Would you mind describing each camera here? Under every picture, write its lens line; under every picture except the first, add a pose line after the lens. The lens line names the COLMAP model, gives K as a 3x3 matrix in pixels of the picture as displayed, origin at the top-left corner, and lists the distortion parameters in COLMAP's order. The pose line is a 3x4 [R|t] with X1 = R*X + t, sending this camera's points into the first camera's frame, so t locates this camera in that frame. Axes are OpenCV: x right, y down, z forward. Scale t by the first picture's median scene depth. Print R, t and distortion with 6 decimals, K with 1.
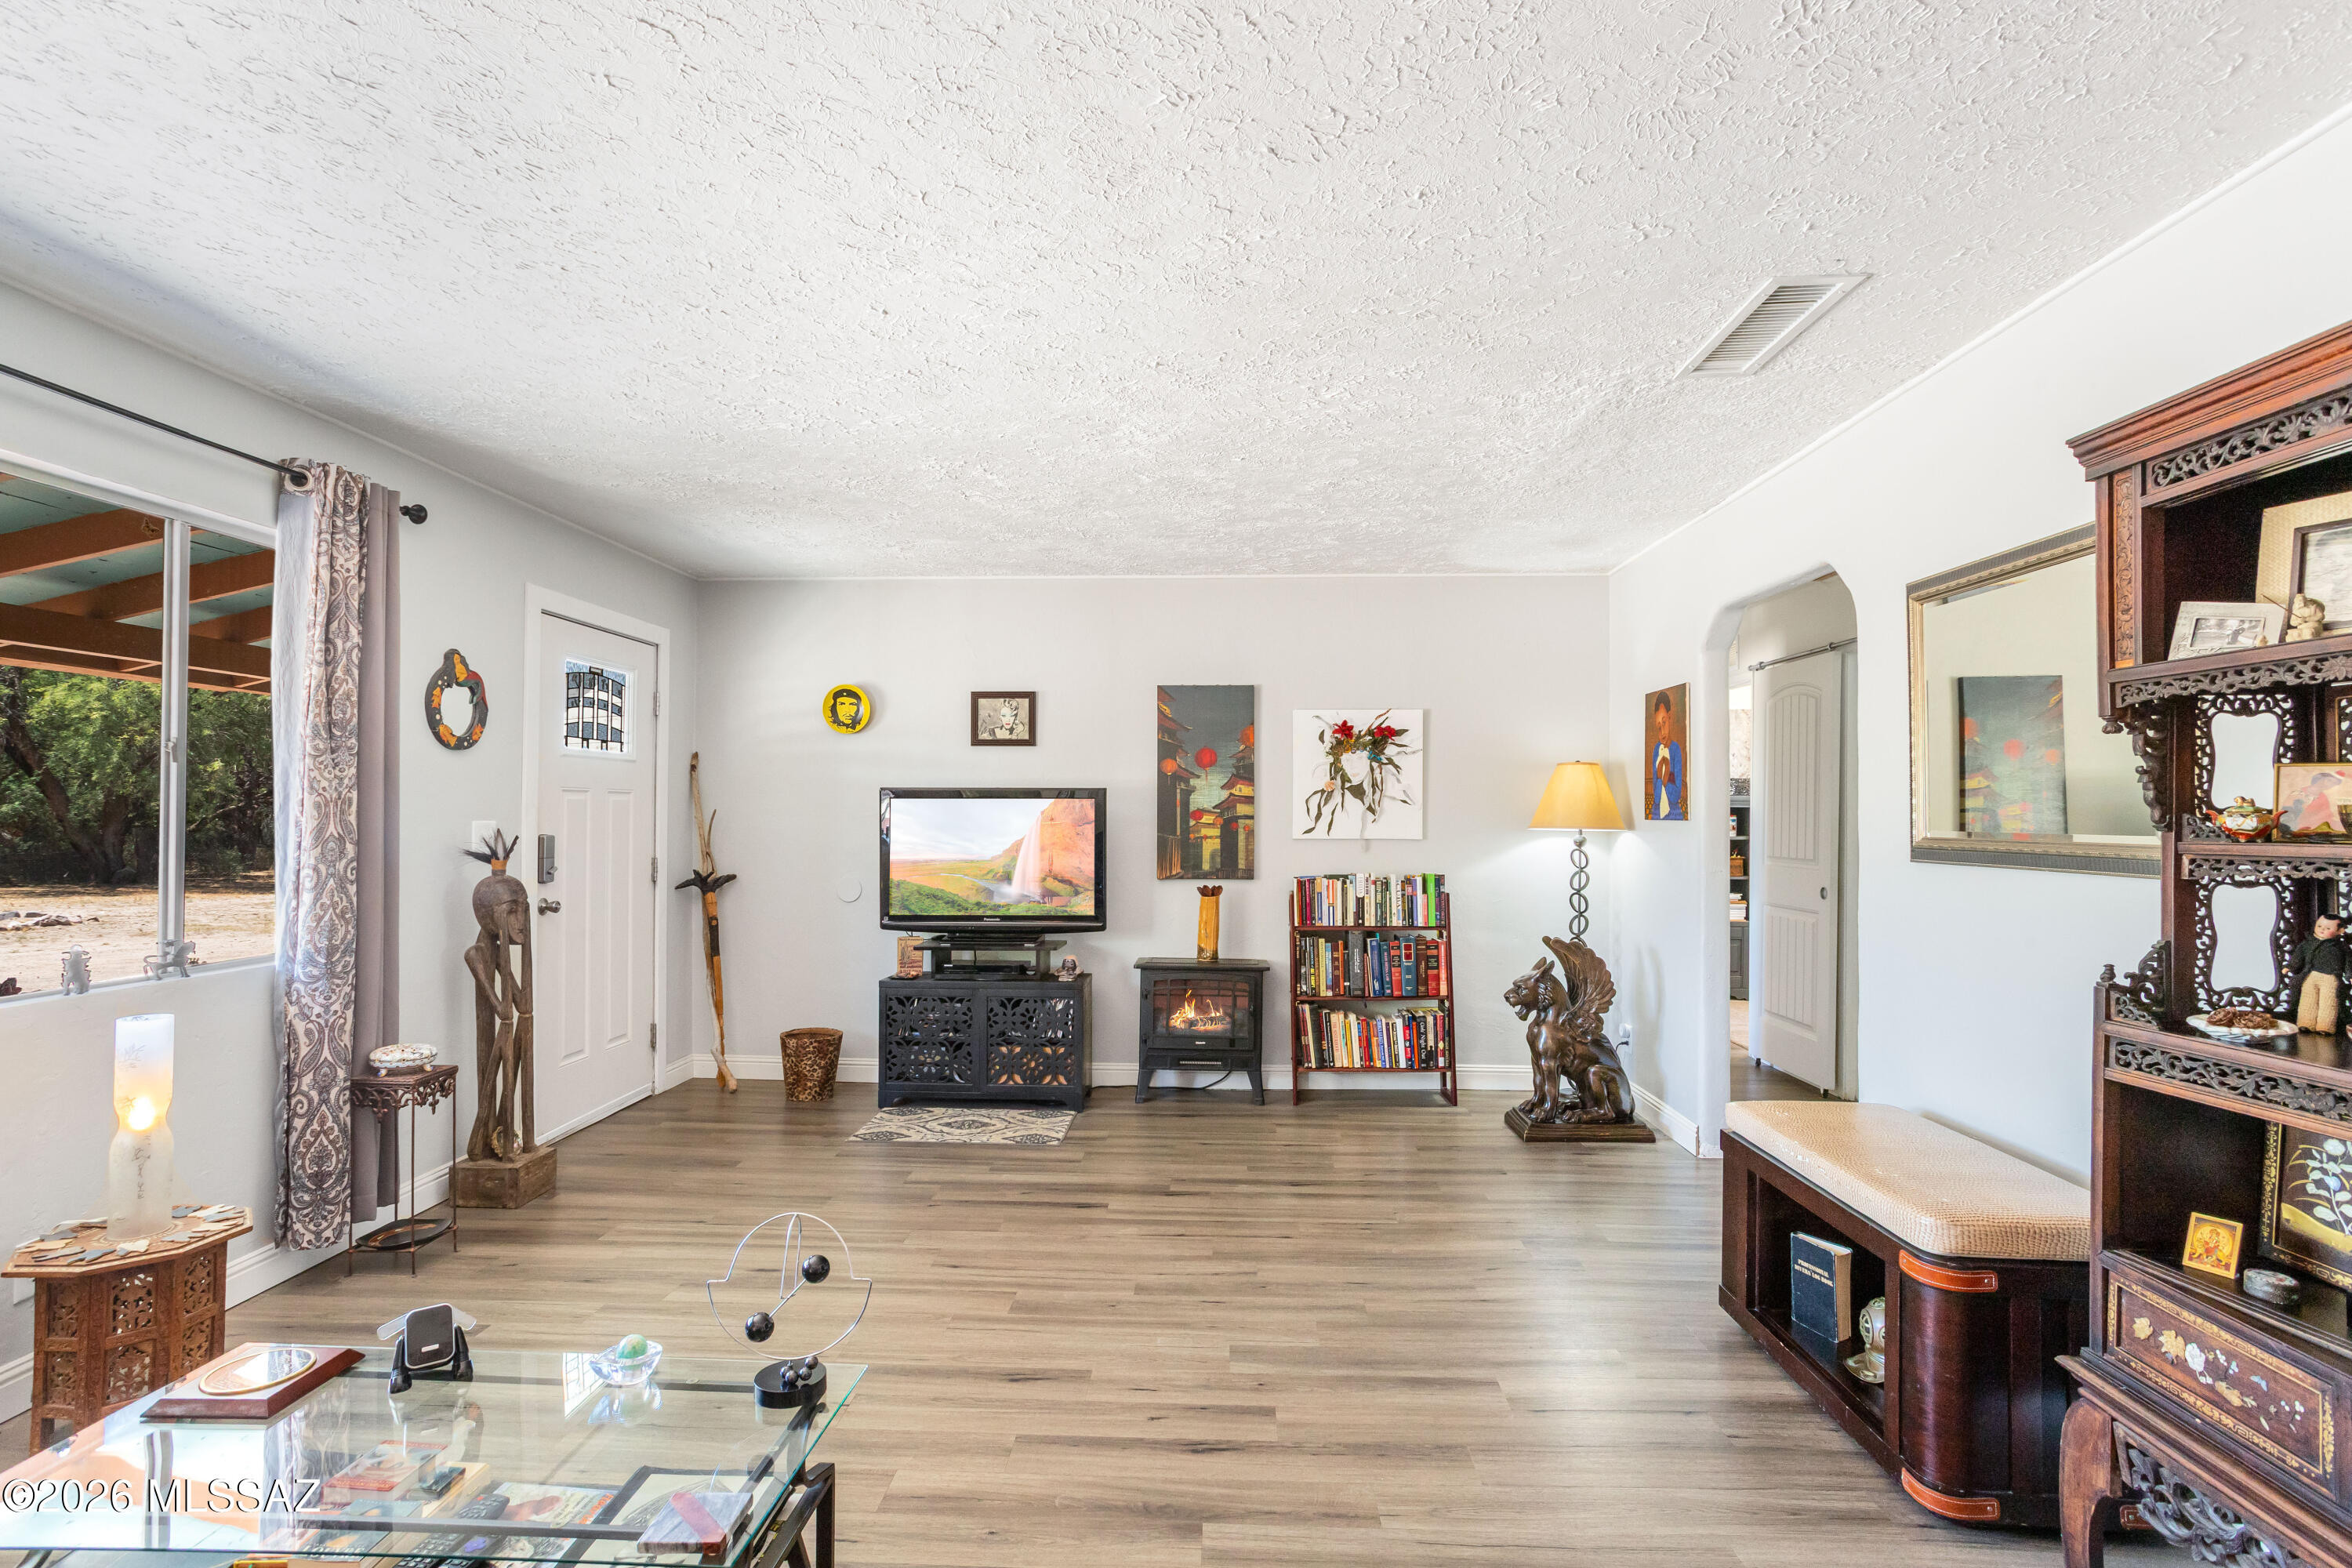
lens RADIAL K [[1158.4, 0, 1173.2], [0, 1158.4, 804.2], [0, 0, 1]] dist [-0.061702, 0.029614]
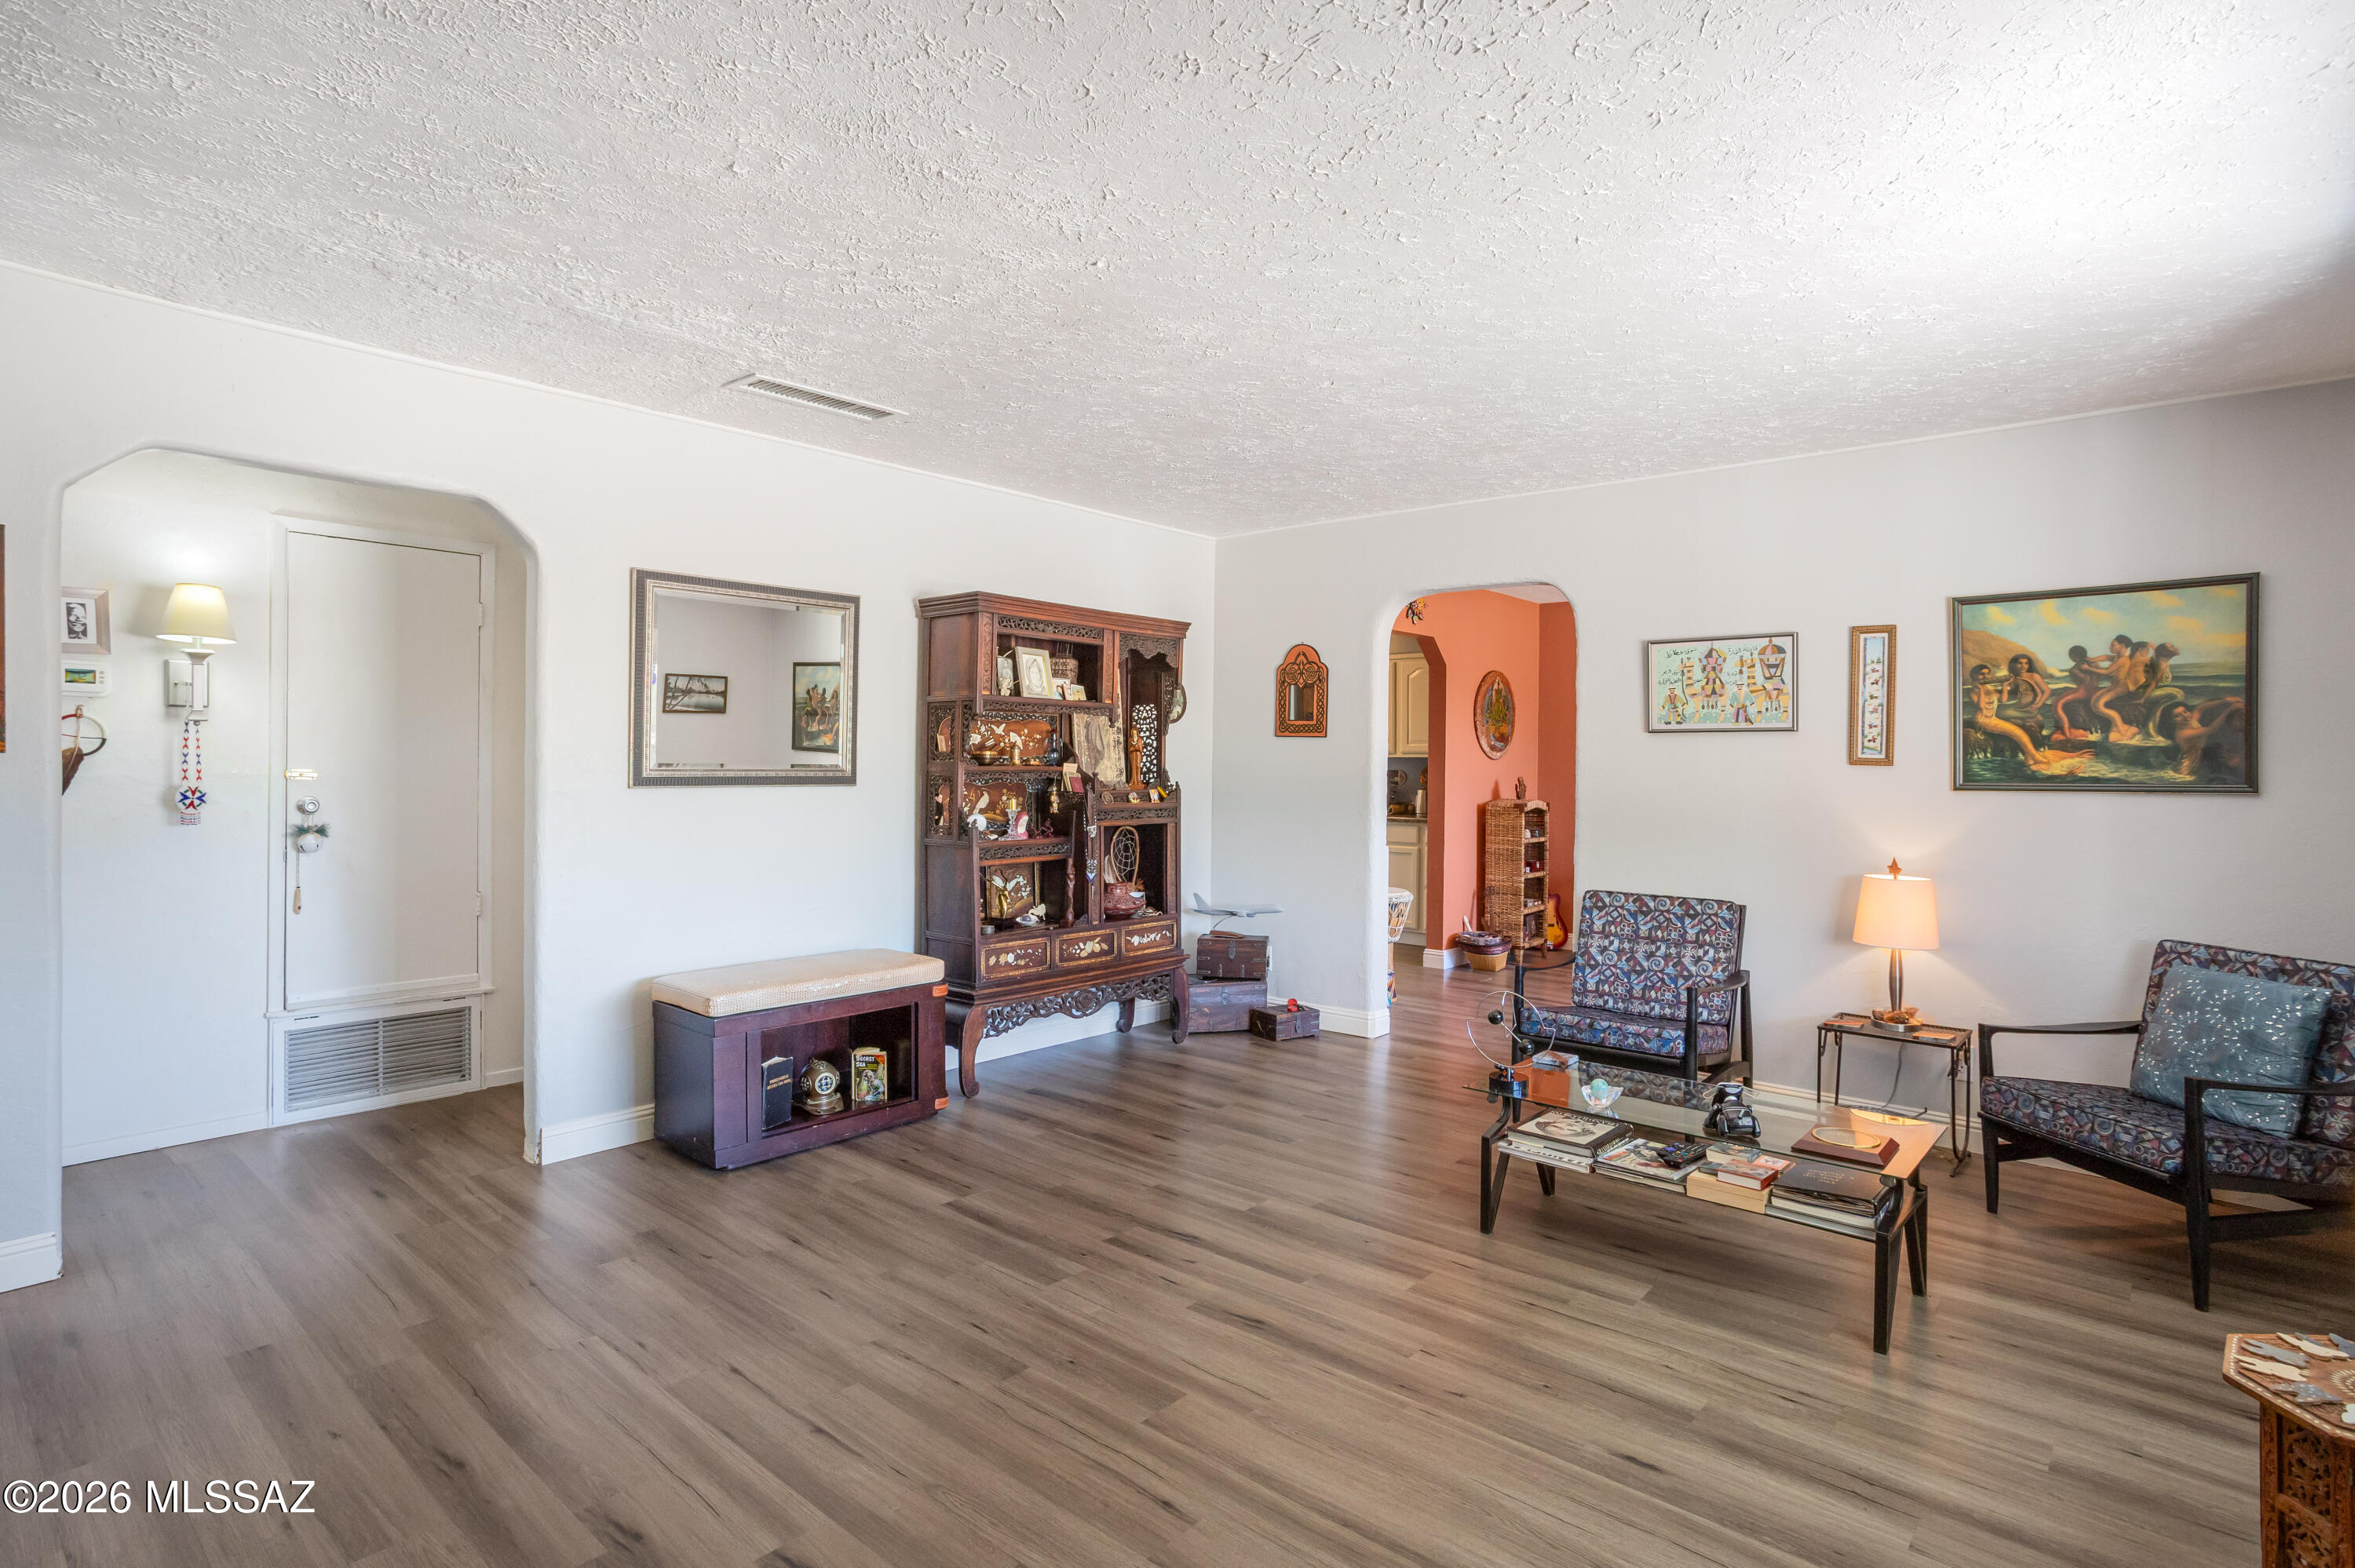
lens RADIAL K [[1190.7, 0, 1170.9], [0, 1190.7, 757.2], [0, 0, 1]] dist [-0.000664, -0.000159]
pose [[-0.777194, -0.010583, 0.629172, -0.372025], [-0.017888, 0.999826, -0.005280, 0.007826], [-0.629007, -0.015358, -0.777248, 0.951763]]
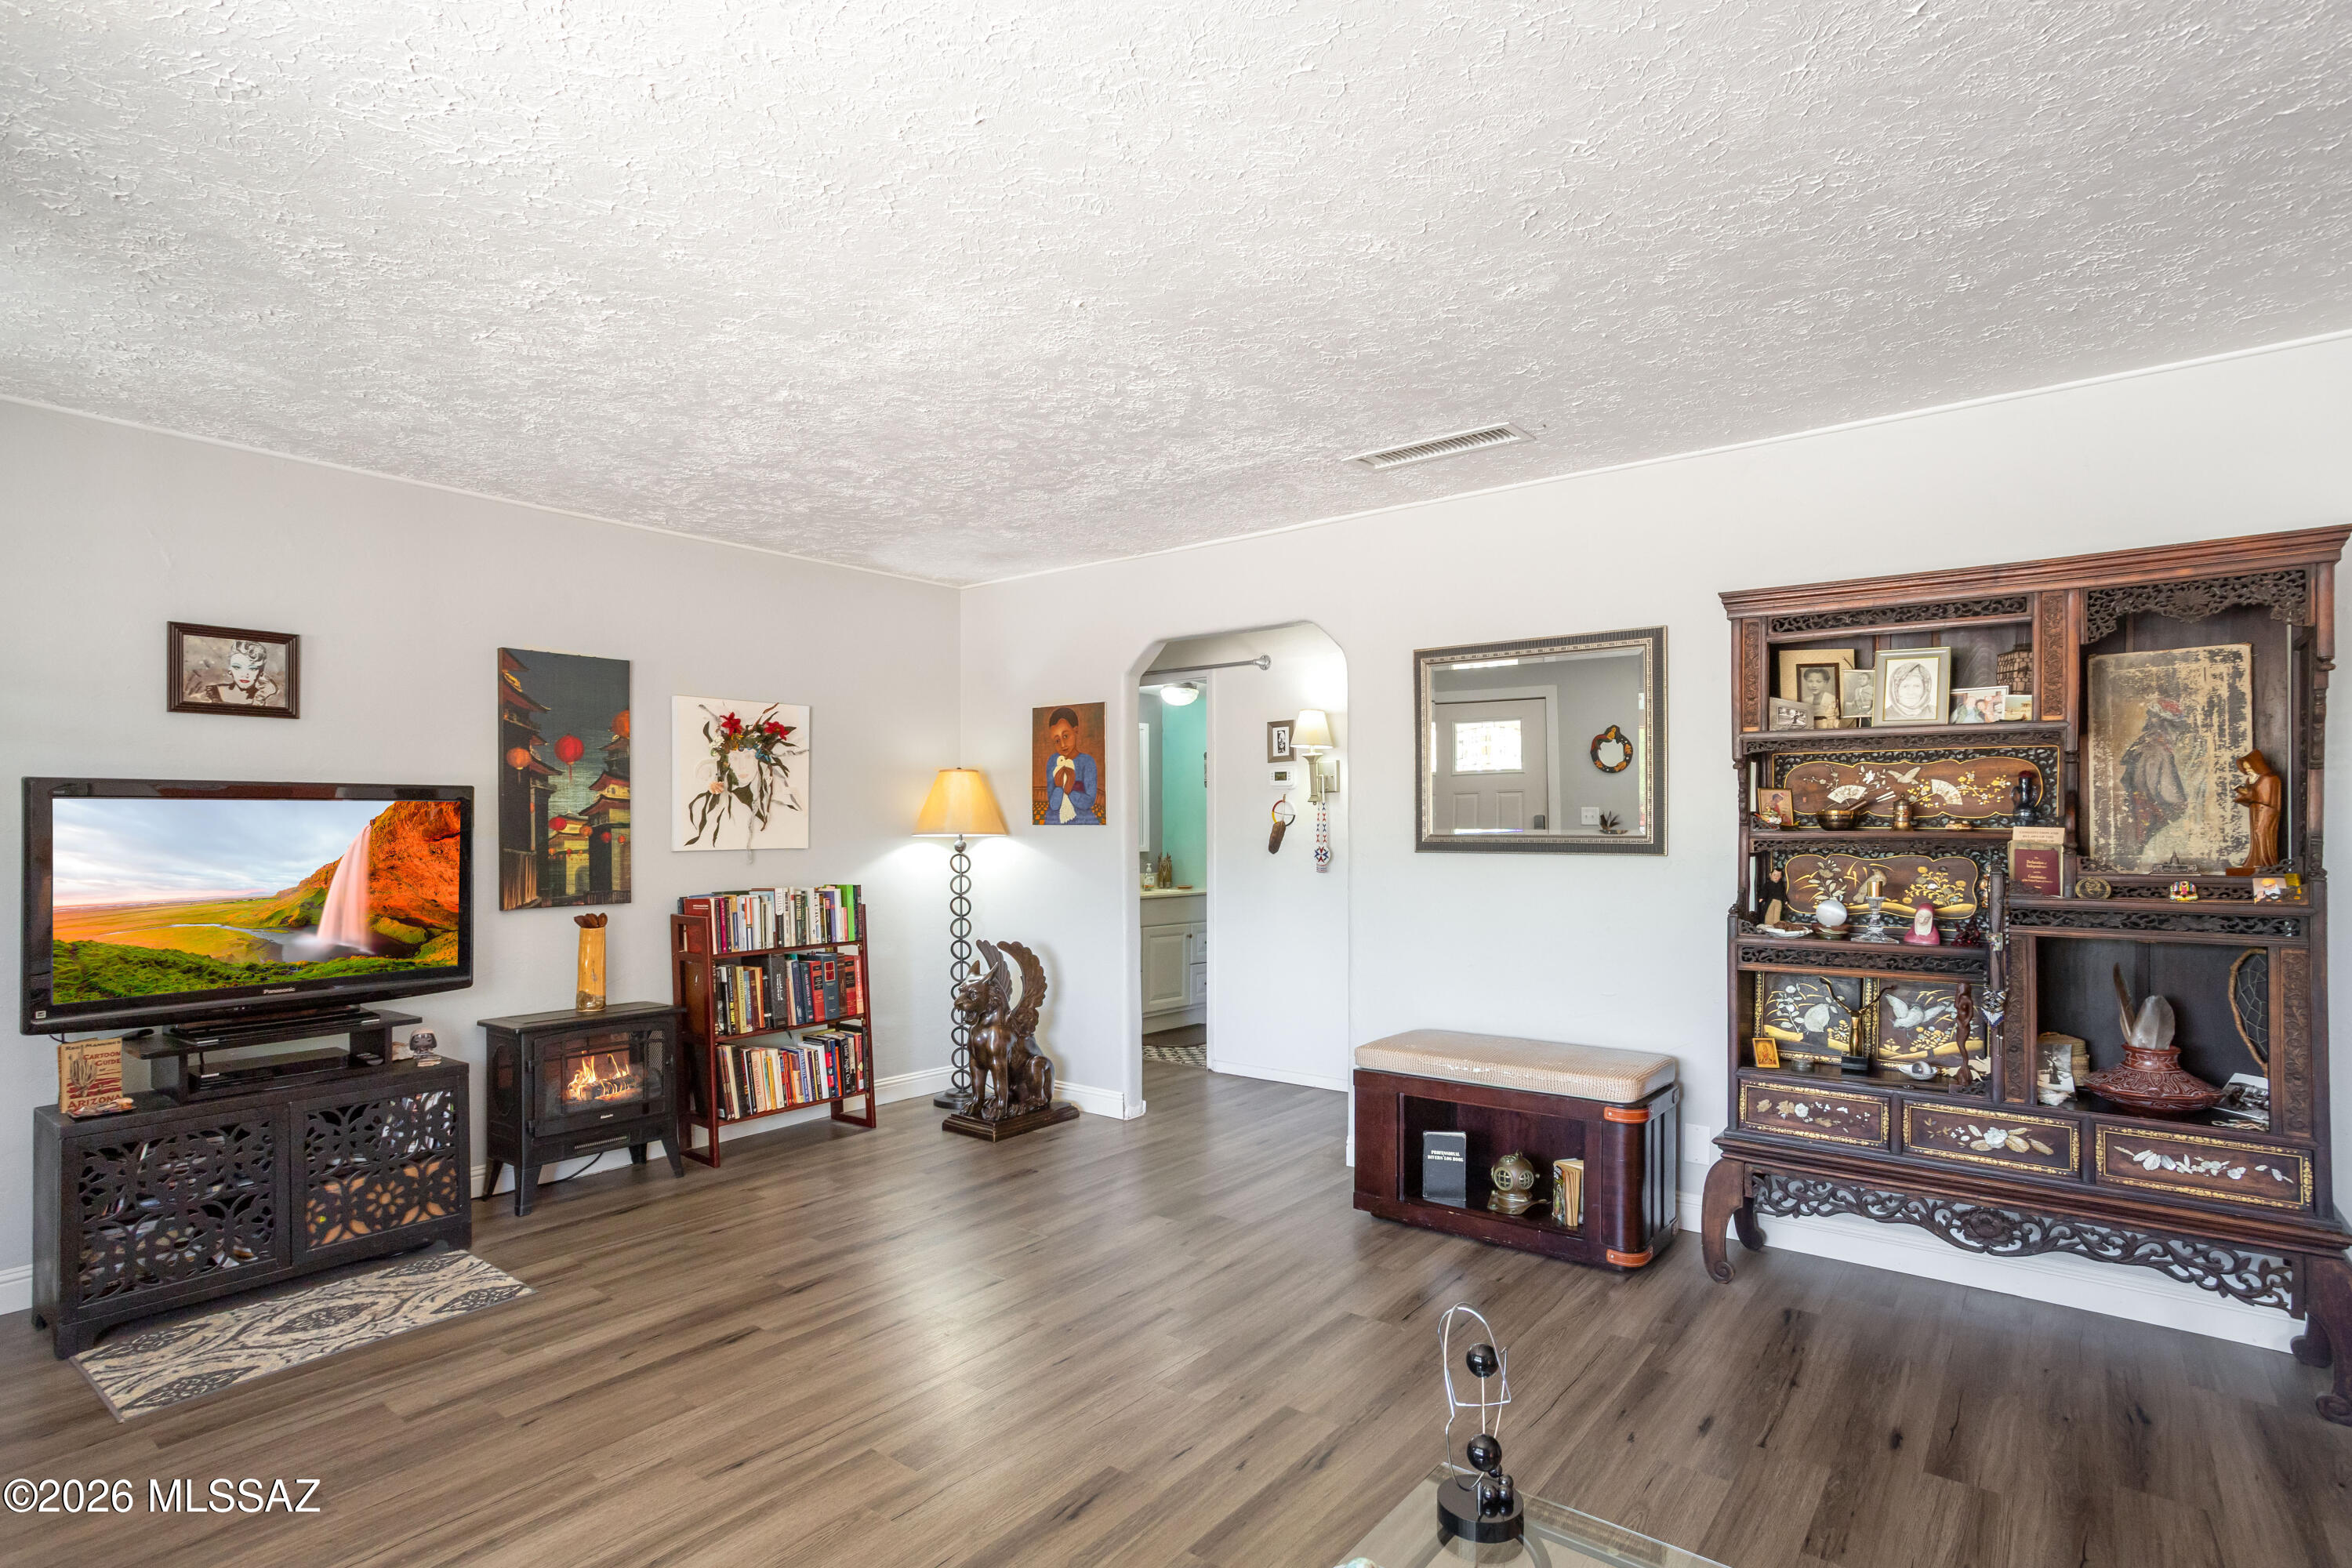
lens RADIAL K [[1172.4, 0, 1177.5], [0, 1172.4, 818.2], [0, 0, 1]] dist [-0.062052, 0.042604]
pose [[0.576632, -0.002552, 0.817000, -0.388280], [-0.000747, 0.999993, 0.003652, 0.003134], [-0.817004, -0.002716, 0.576626, 0.239953]]
